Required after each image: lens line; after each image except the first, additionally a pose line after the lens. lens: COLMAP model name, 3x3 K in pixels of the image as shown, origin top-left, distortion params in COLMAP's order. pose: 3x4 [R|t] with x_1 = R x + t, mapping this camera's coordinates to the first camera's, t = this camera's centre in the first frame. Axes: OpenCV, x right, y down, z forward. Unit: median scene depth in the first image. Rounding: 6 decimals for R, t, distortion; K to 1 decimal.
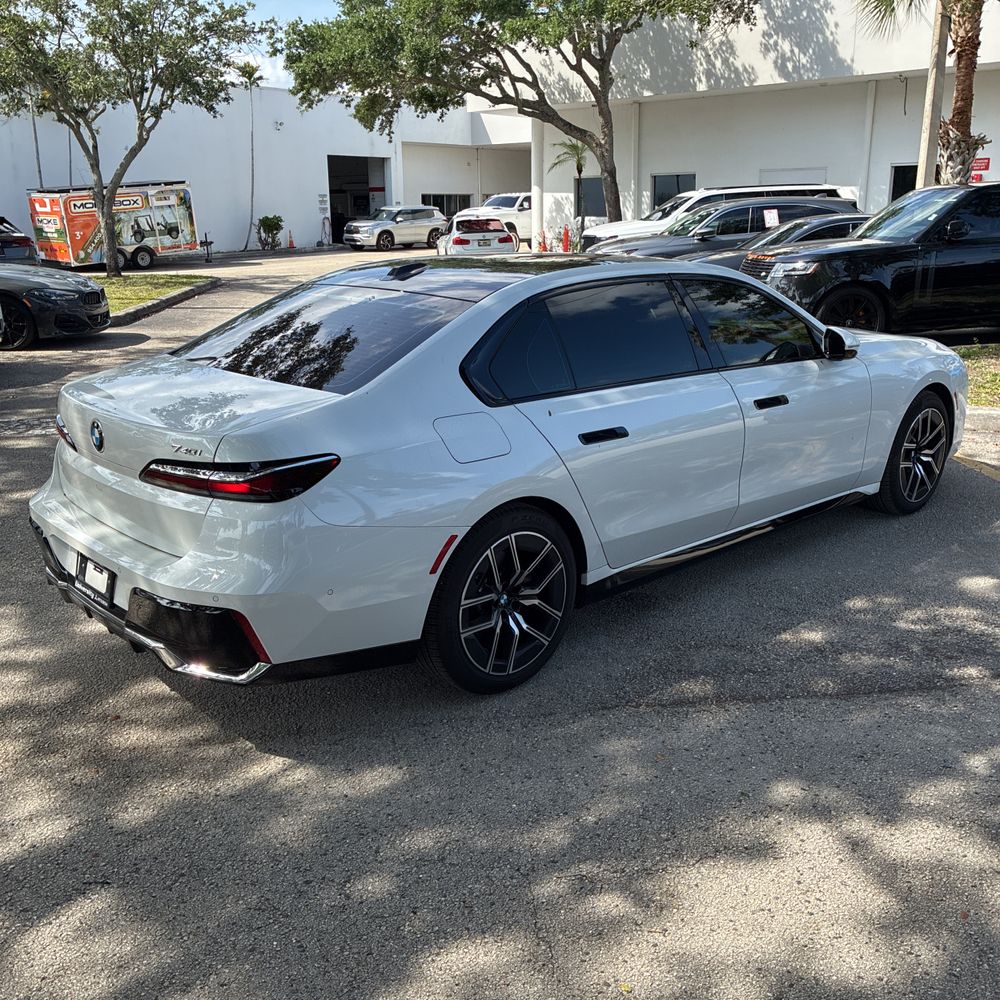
lens RADIAL K [[999.2, 0, 500.0], [0, 999.2, 500.0], [0, 0, 1]] dist [0.022320, 0.016865]
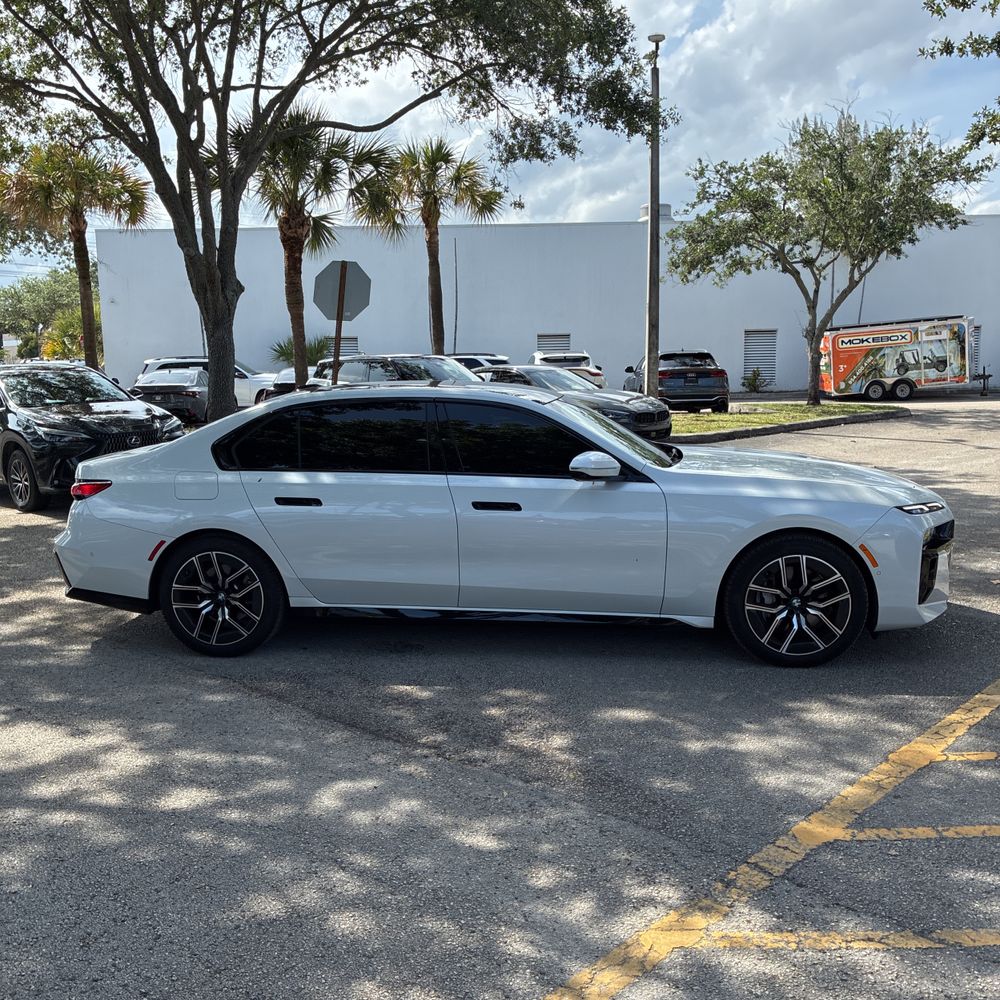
lens RADIAL K [[1008.1, 0, 498.8], [0, 1008.1, 509.8], [0, 0, 1]] dist [0.026457, -0.014597]
pose [[0.650382, 0.115600, -0.750759, 0.181011], [-0.203838, 0.978662, -0.025893, -0.009757], [0.731747, 0.169874, 0.660068, 0.033474]]
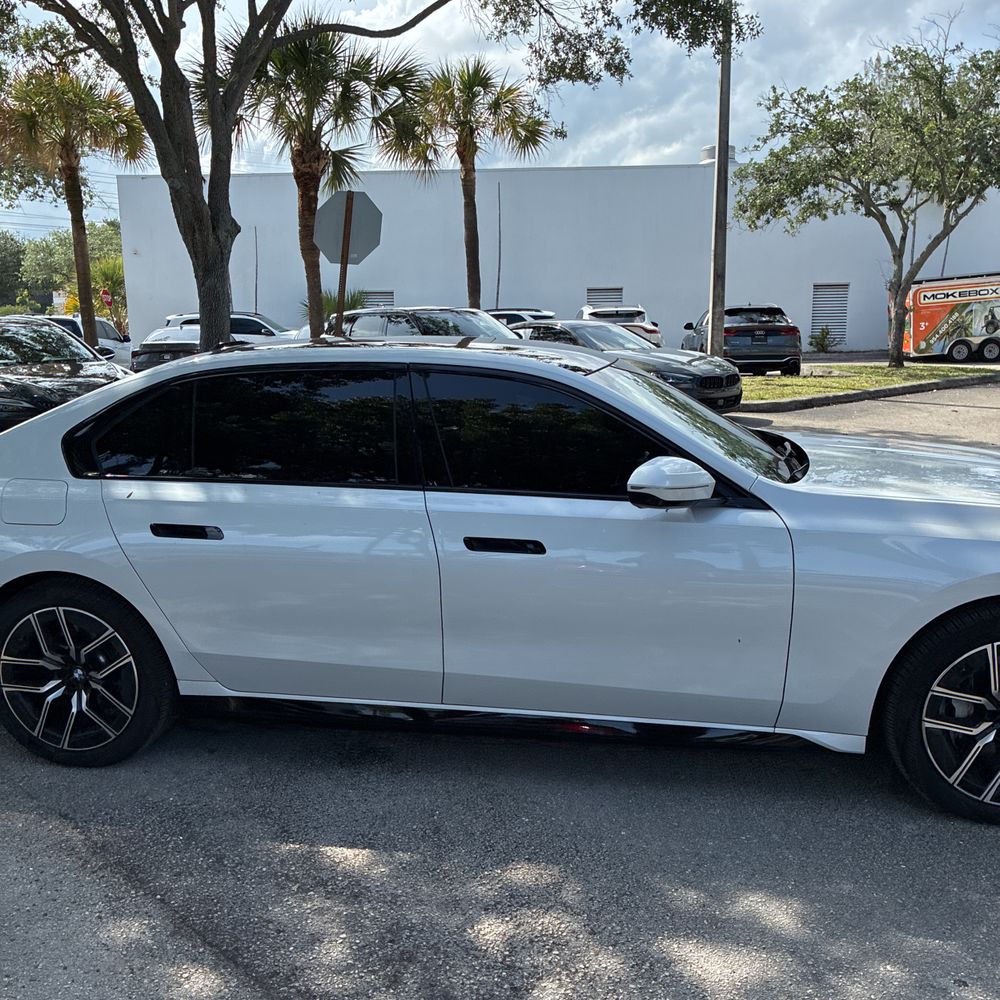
lens RADIAL K [[1008.5, 0, 493.9], [0, 1008.5, 518.7], [0, 0, 1]] dist [0.007364, 0.020006]
pose [[0.608913, 0.160051, -0.776923, 0.127368], [-0.214385, 0.976189, 0.033076, -0.021459], [0.763717, 0.146420, 0.628726, 0.083599]]
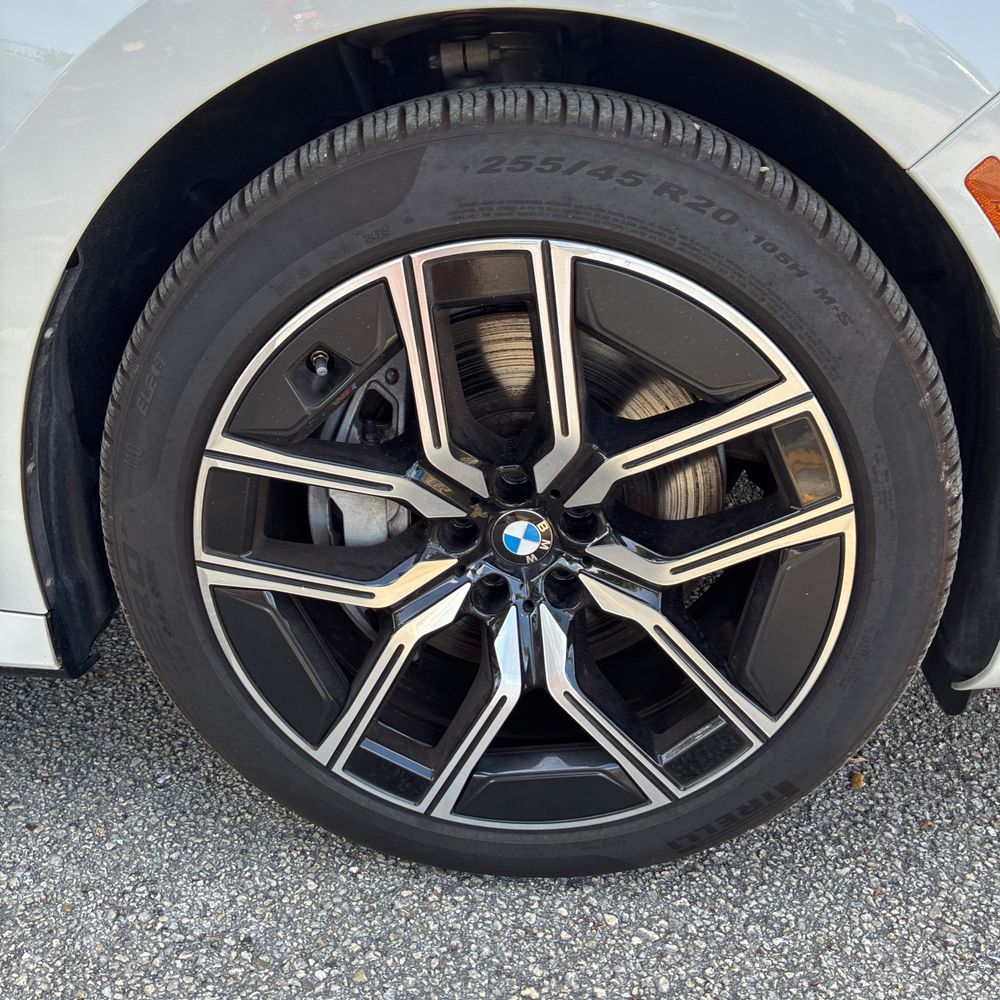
lens RADIAL K [[988.1, 0, 499.4], [0, 988.1, 468.8], [0, 0, 1]] dist [-0.004111, 0.000453]
pose [[0.688914, 0.291091, -0.663825, 0.098981], [-0.218442, 0.956618, 0.192784, -0.016613], [0.691144, 0.012196, 0.722614, 0.174865]]
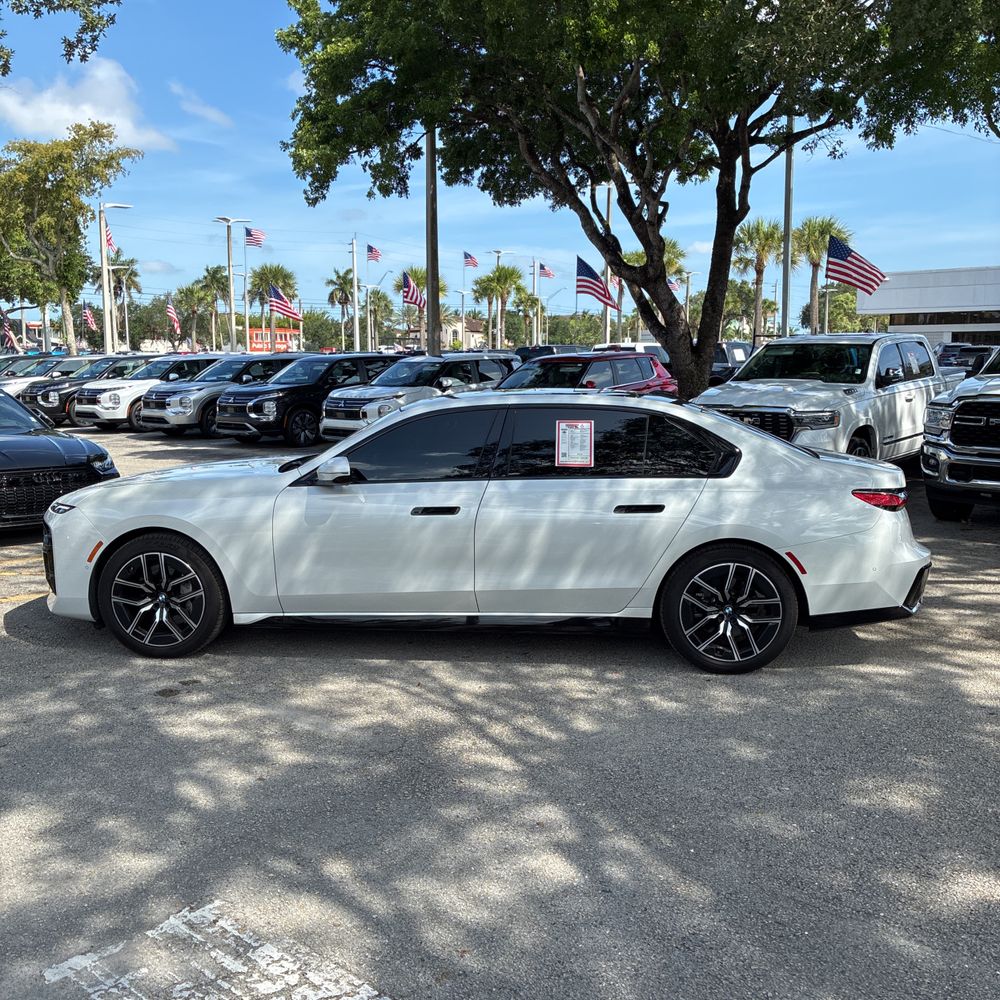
lens RADIAL K [[1008.5, 0, 493.9], [0, 1008.5, 518.7], [0, 0, 1]] dist [0.007364, 0.020006]
pose [[0.688505, 0.144637, -0.710663, 0.264999], [-0.254016, 0.965932, -0.049505, -0.030754], [0.679292, 0.214604, 0.701789, 0.098106]]
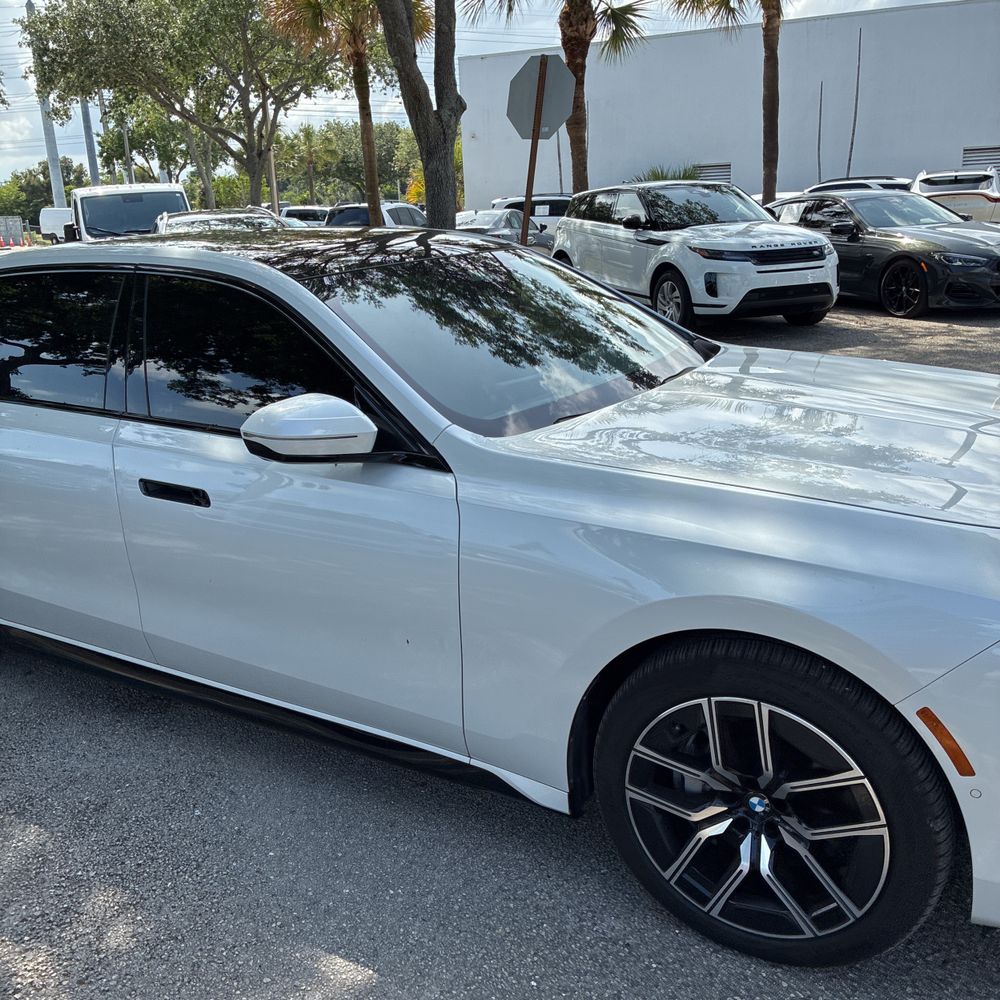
lens RADIAL K [[1008.5, 0, 493.9], [0, 1008.5, 518.7], [0, 0, 1]] dist [0.007364, 0.020006]
pose [[0.274899, 0.284998, -0.918263, 0.135781], [-0.225811, 0.947482, 0.226466, -0.040574], [0.934580, 0.145099, 0.324817, 0.152763]]
